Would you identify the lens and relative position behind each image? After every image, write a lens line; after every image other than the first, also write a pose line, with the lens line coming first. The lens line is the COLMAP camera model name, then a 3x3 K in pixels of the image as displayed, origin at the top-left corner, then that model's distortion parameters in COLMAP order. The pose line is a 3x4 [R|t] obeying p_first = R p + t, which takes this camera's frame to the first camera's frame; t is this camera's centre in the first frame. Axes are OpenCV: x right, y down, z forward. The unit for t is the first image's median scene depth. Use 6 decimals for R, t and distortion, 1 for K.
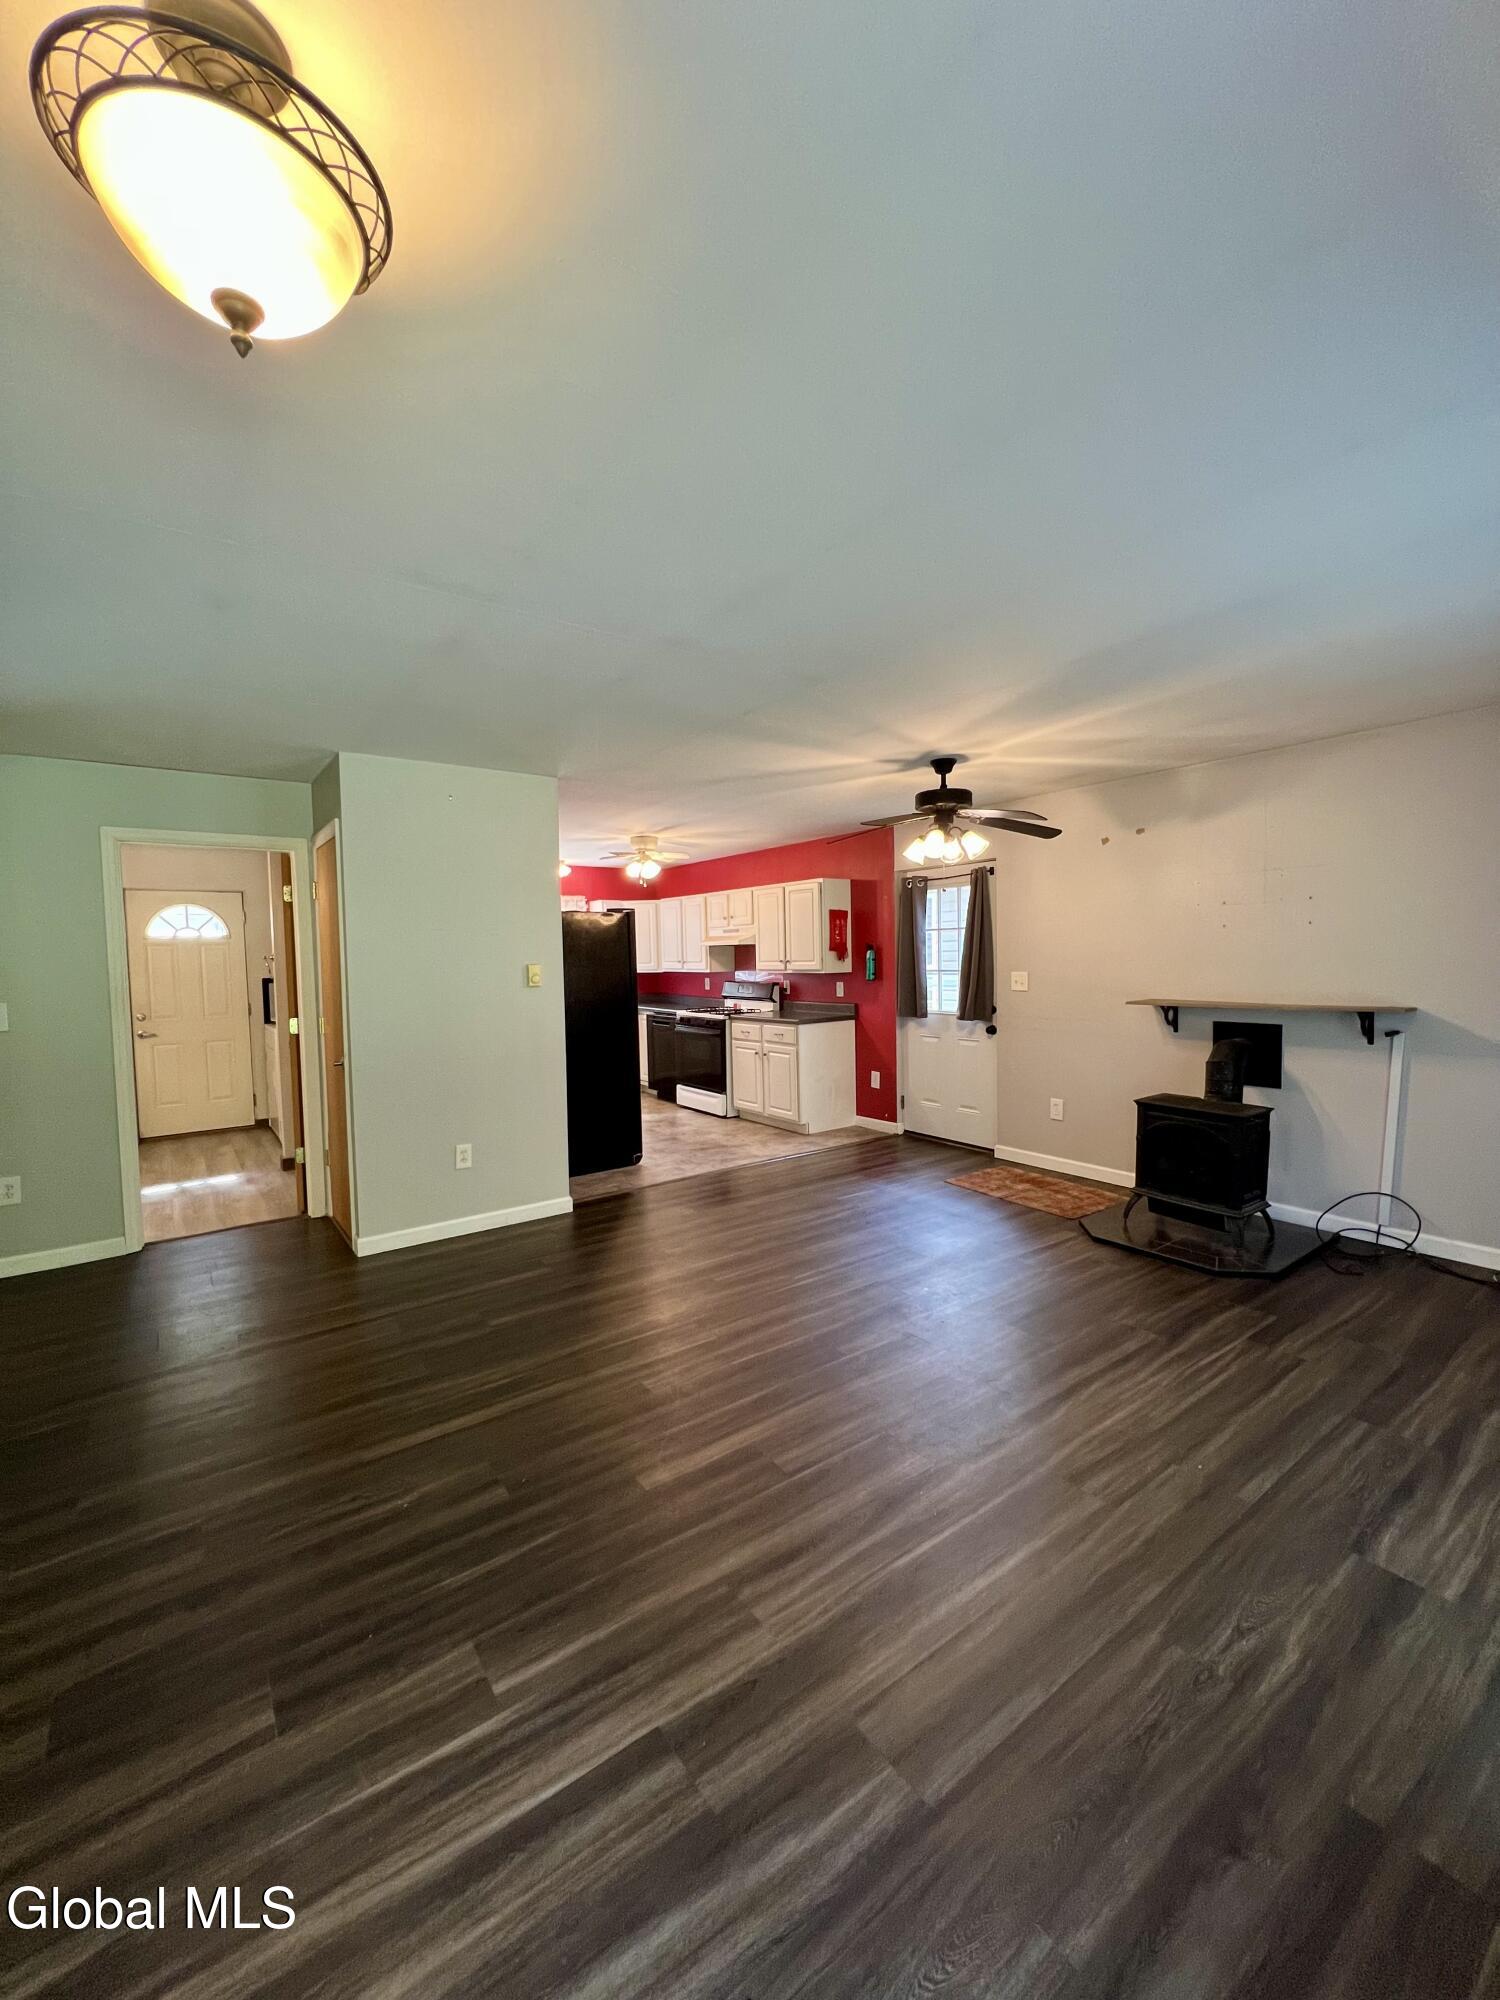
lens RADIAL K [[808.3, 0, 750.0], [0, 808.3, 1000.0], [0, 0, 1]] dist [0.000158, 0.000569]
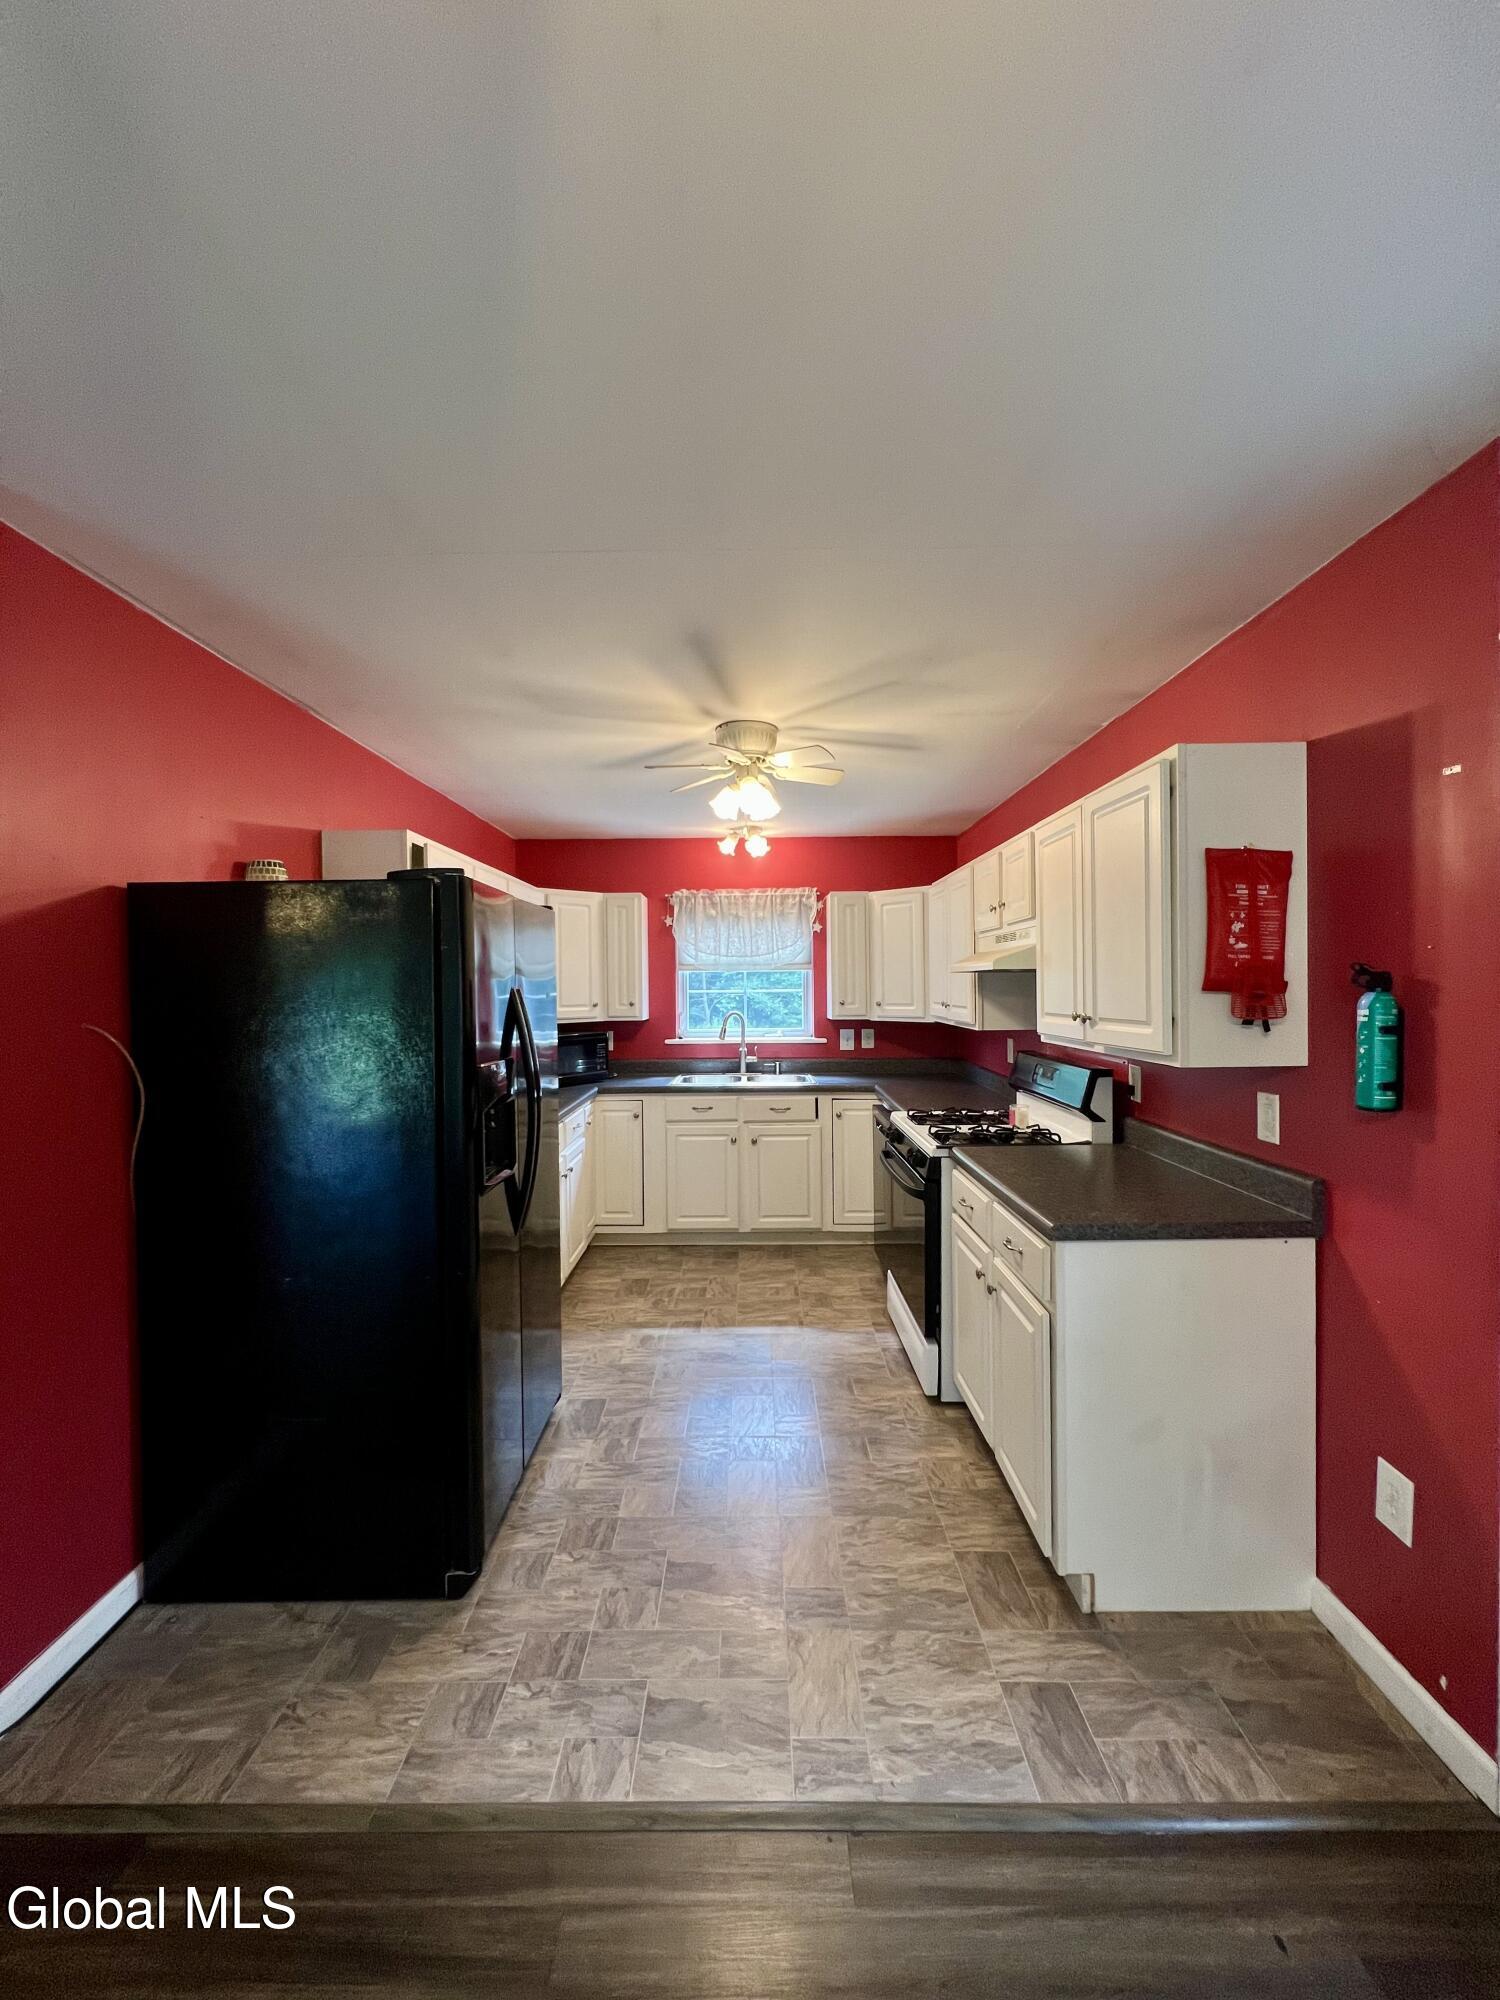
lens RADIAL K [[808.3, 0, 750.0], [0, 808.3, 1000.0], [0, 0, 1]] dist [0.000158, 0.000569]
pose [[0.801504, 0.021370, -0.597607, 0.138963], [-0.037190, 0.999208, -0.014148, -0.046754], [0.596831, 0.033565, 0.801664, 0.657373]]
